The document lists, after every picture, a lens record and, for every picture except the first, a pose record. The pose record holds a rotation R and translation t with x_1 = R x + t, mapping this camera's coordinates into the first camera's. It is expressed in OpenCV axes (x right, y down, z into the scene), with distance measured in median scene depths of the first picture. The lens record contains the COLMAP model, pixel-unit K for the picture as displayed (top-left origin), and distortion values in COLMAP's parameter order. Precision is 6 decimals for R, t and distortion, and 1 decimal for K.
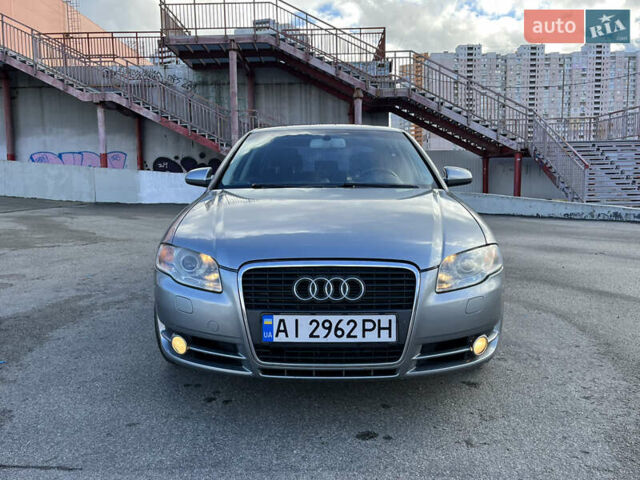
lens RADIAL K [[546.0, 0, 319.0], [0, 546.0, 241.6], [0, 0, 1]] dist [0.077421, -0.093138]
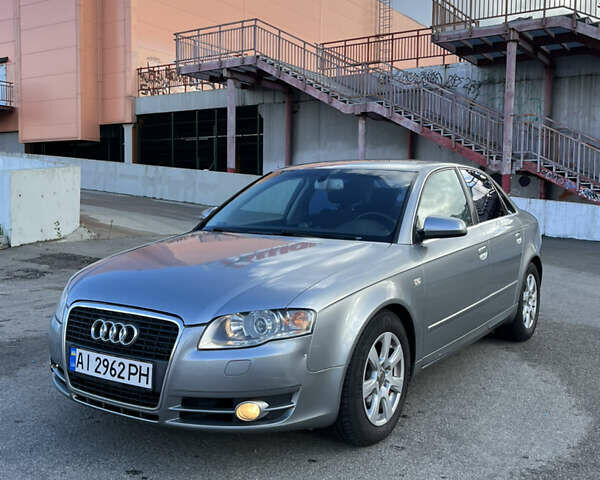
lens RADIAL K [[690.2, 0, 300.0], [0, 690.2, 240.0], [0, 0, 1]] dist [0.051913, -0.027383]
pose [[0.836423, 0.056864, -0.545127, 1.068328], [-0.080041, 0.996613, -0.018851, -0.101883], [0.542209, 0.059400, 0.838142, 0.003066]]
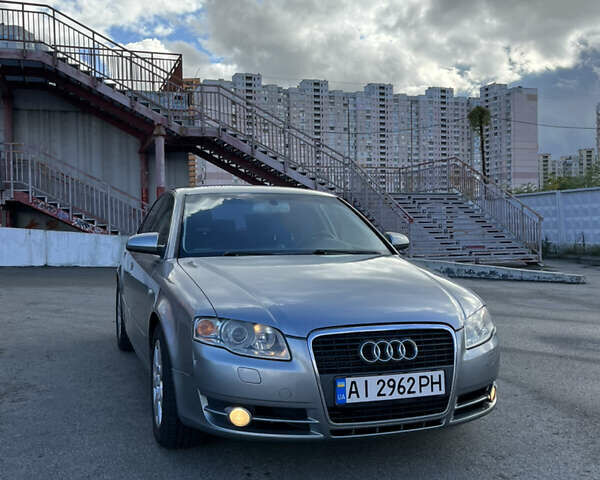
lens RADIAL K [[690.2, 0, 300.0], [0, 690.2, 240.0], [0, 0, 1]] dist [0.051913, -0.027383]
pose [[0.938760, -0.003618, 0.344553, -0.617024], [0.036346, 0.995406, -0.088575, -0.019132], [-0.342650, 0.095674, 0.934579, -0.267805]]
